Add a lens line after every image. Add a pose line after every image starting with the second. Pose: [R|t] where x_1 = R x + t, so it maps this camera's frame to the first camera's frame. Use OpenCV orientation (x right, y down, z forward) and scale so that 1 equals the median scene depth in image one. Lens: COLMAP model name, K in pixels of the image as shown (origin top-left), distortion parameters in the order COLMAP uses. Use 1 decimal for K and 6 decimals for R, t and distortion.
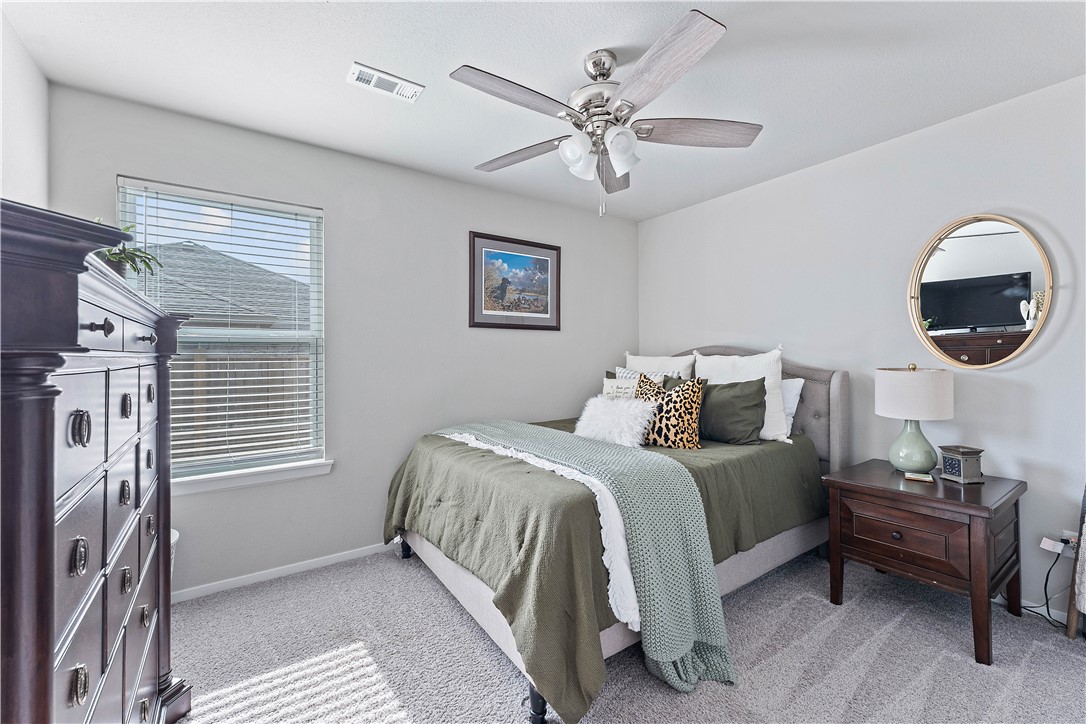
lens RADIAL K [[442.0, 0, 545.1], [0, 442.0, 372.8], [0, 0, 1]] dist [-0.000588, -0.000255]
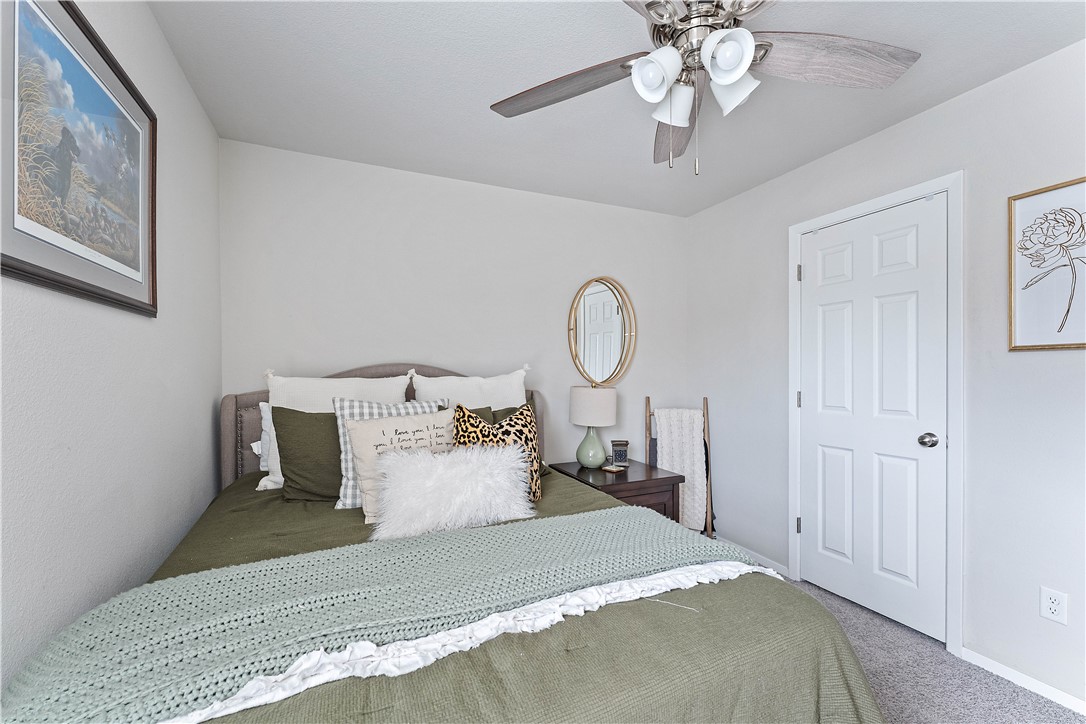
lens RADIAL K [[442.0, 0, 545.1], [0, 442.0, 372.8], [0, 0, 1]] dist [-0.000588, -0.000255]
pose [[0.207174, -0.000953, 0.978304, -0.337348], [0.027300, 0.999616, -0.004808, -0.034449], [-0.977923, 0.027704, 0.207120, 0.634845]]
